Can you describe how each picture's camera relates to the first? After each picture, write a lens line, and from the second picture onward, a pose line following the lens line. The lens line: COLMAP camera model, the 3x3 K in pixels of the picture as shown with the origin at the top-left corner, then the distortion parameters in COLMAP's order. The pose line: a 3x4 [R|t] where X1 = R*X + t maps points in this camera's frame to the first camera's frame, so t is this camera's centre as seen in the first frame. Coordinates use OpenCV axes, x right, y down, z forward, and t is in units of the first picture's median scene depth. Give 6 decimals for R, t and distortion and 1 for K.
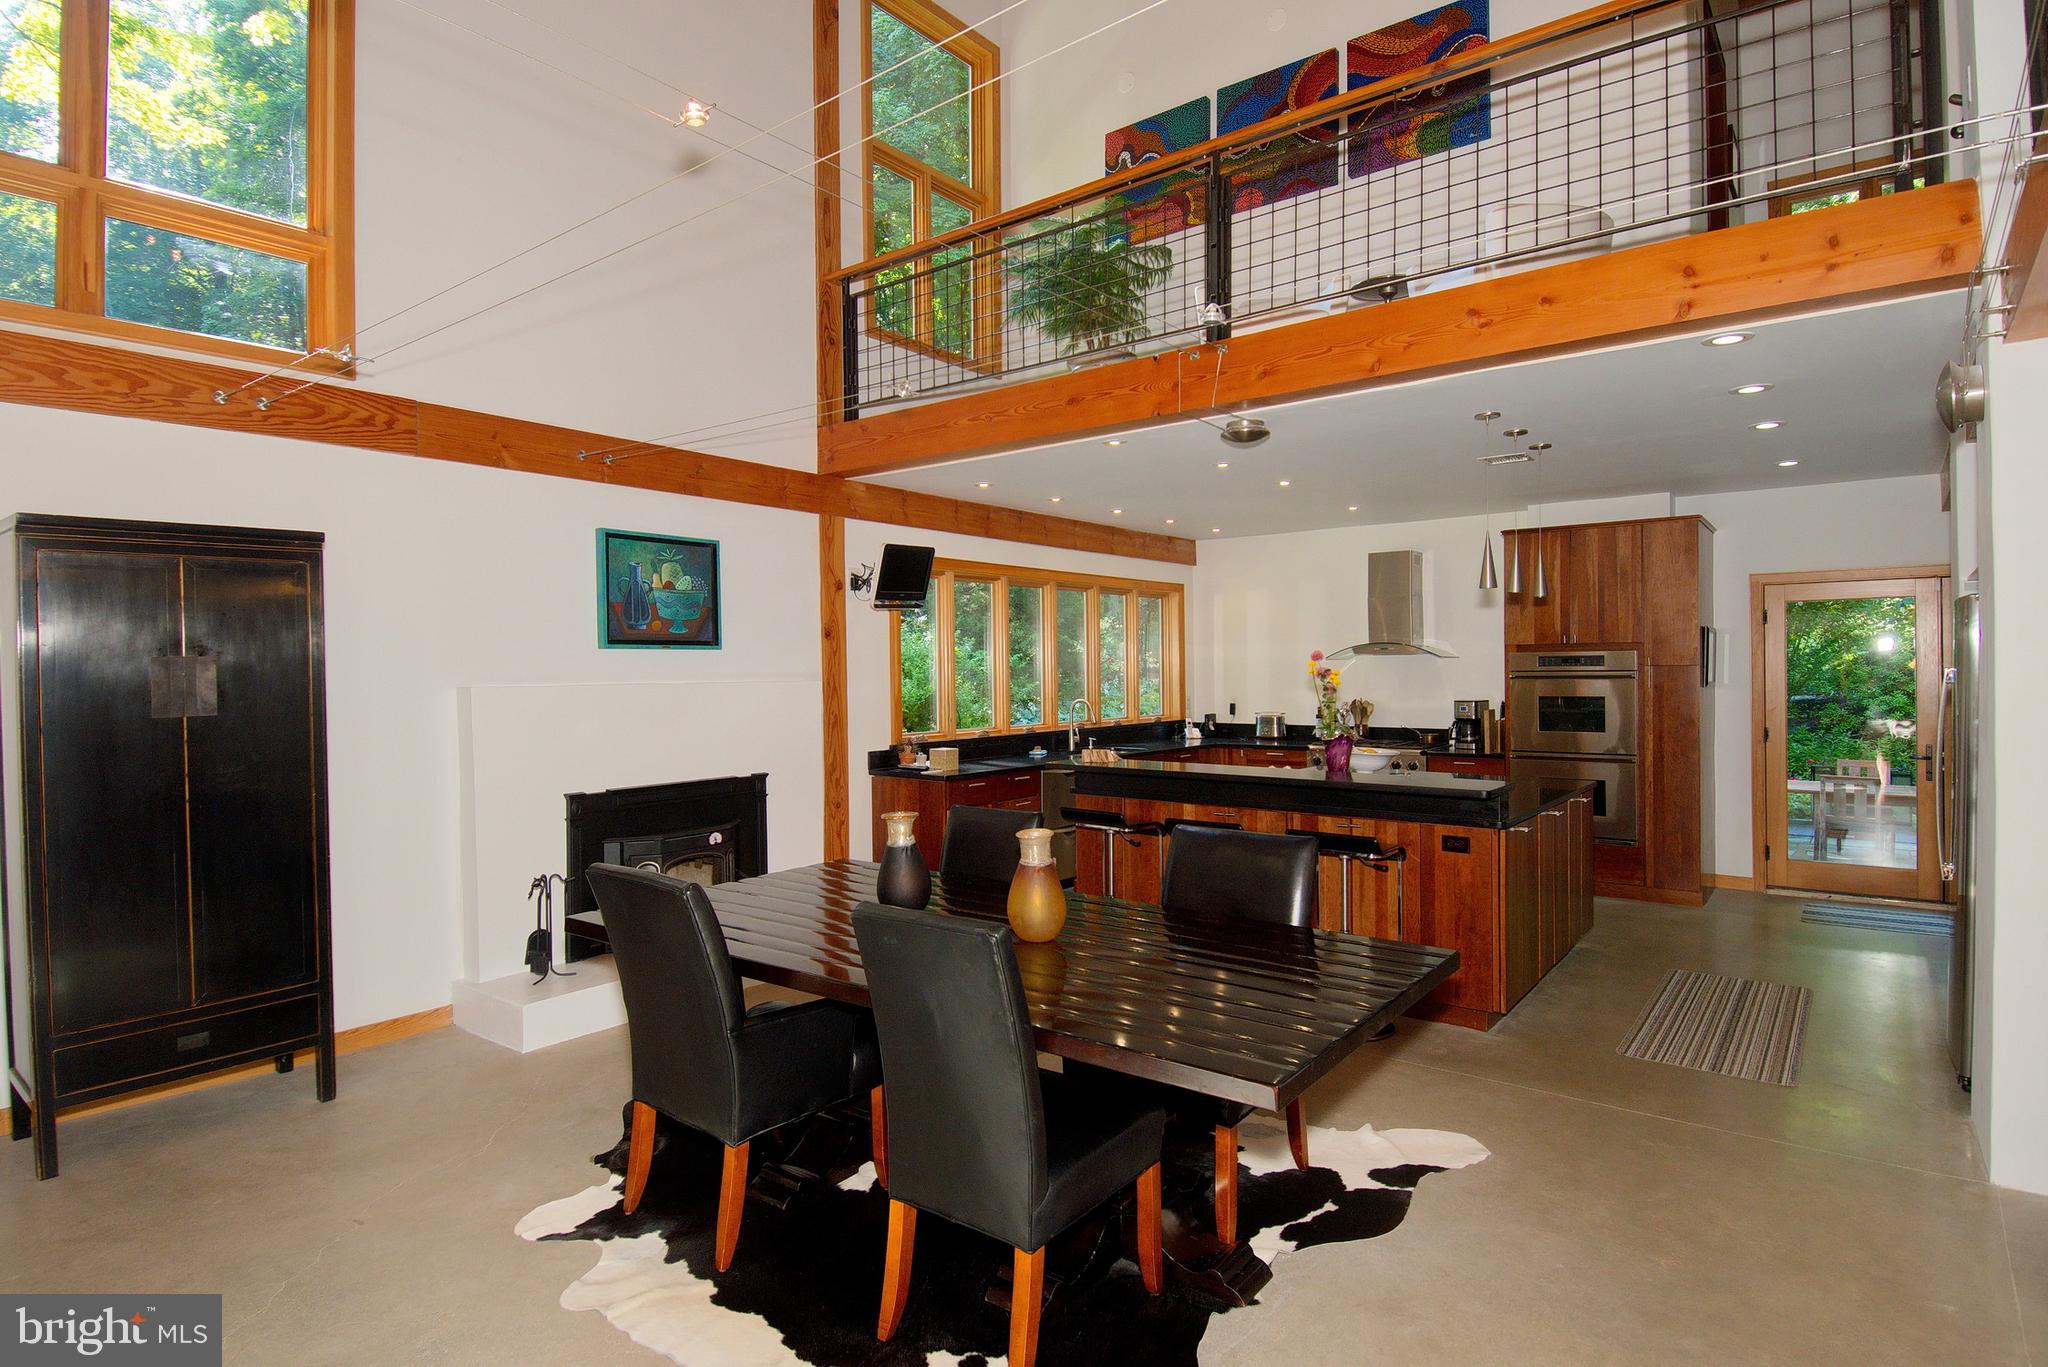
lens RADIAL K [[1075.3, 0, 1023.1], [0, 1075.3, 677.4], [0, 0, 1]] dist [-0.001963, -0.000617]
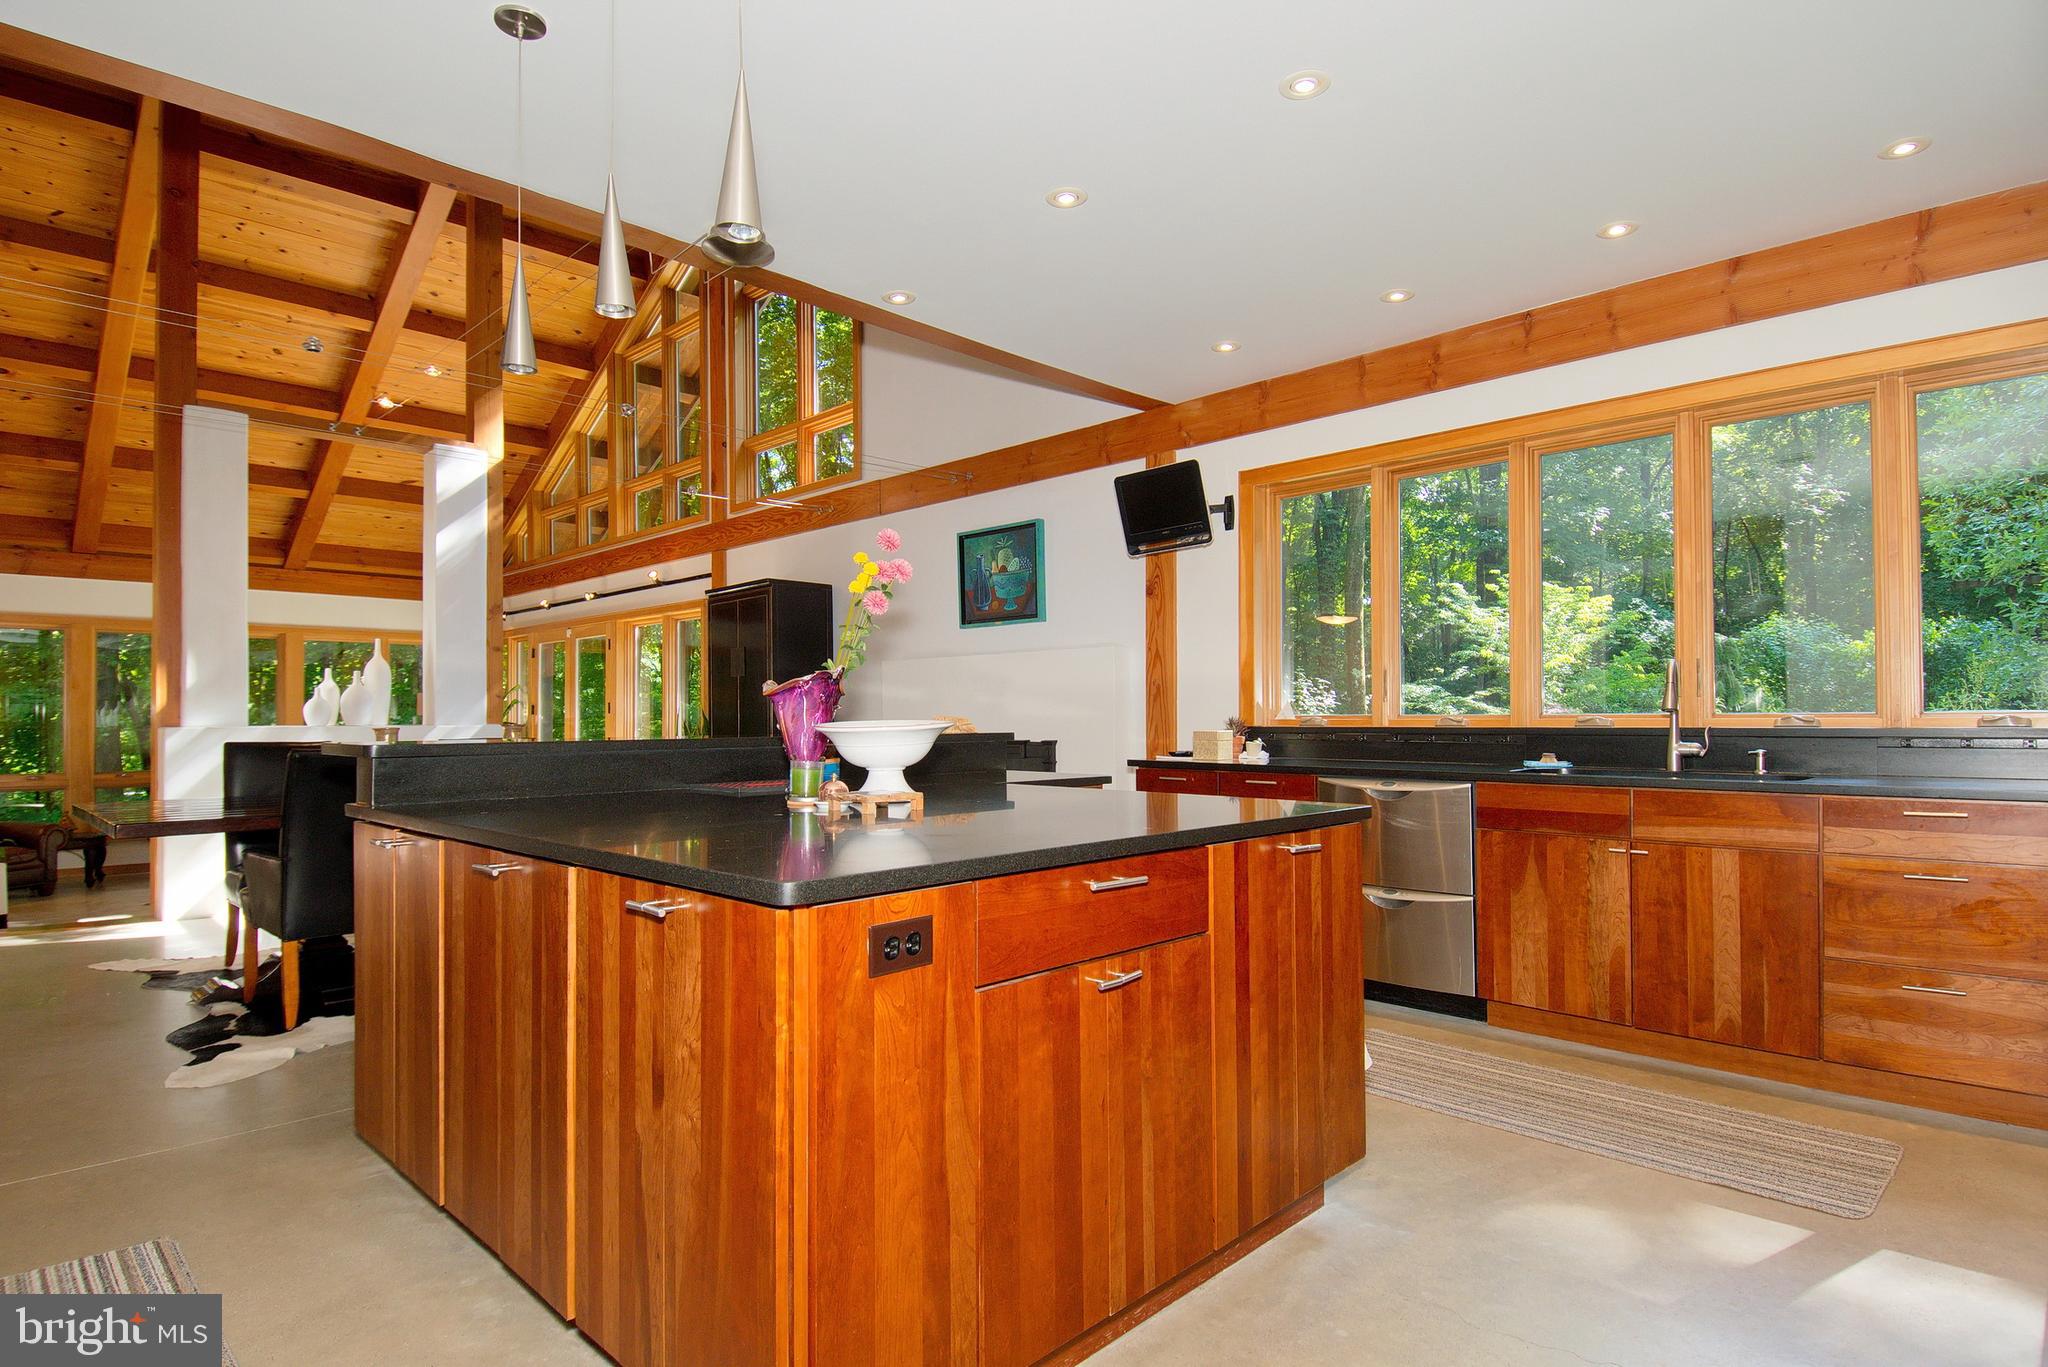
lens RADIAL K [[1075.3, 0, 1022.7], [0, 1075.3, 694.9], [0, 0, 1]] dist [-0.001963, -0.000617]
pose [[-0.110271, -0.009648, -0.993855, 0.837966], [-0.003377, 0.999951, -0.009333, 0.061446], [0.993896, 0.002327, -0.110298, 1.194898]]
